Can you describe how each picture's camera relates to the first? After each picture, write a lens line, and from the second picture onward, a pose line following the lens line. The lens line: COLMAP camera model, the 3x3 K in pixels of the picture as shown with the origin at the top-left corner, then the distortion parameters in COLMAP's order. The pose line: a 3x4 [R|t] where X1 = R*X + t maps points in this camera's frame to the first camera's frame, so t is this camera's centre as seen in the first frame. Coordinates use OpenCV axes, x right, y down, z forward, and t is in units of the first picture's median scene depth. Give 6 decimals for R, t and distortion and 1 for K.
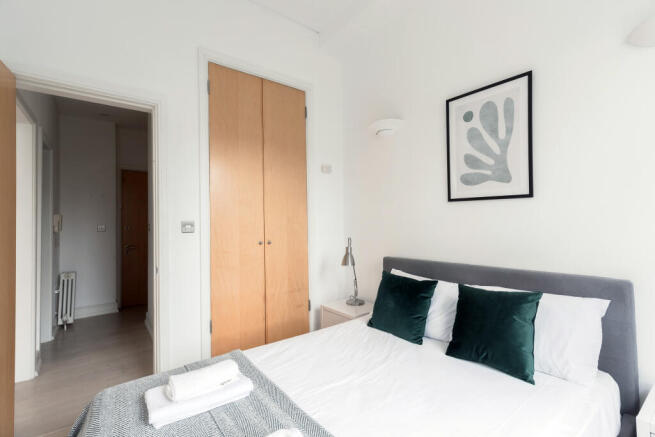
lens RADIAL K [[293.0, 0, 327.5], [0, 293.0, 218.5], [0, 0, 1]] dist [-0.000082, 0.000007]
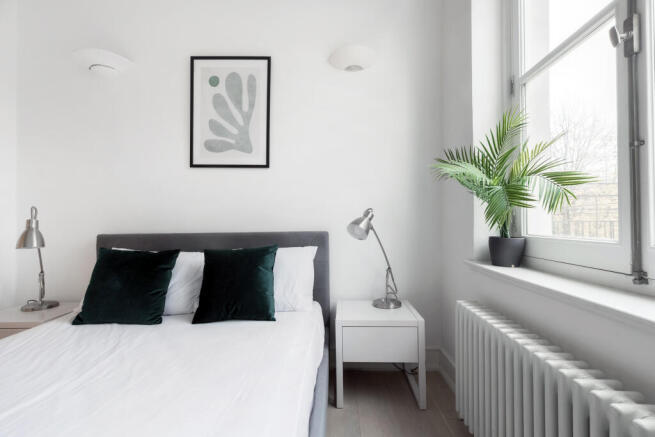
lens RADIAL K [[299.0, 0, 327.5], [0, 299.0, 218.5], [0, 0, 1]] dist [0.013165, 0.000074]
pose [[0.624293, 0.024427, 0.780808, -0.060962], [-0.013411, 0.999699, -0.020553, 0.136081], [-0.781075, 0.002360, 0.624433, 0.082892]]
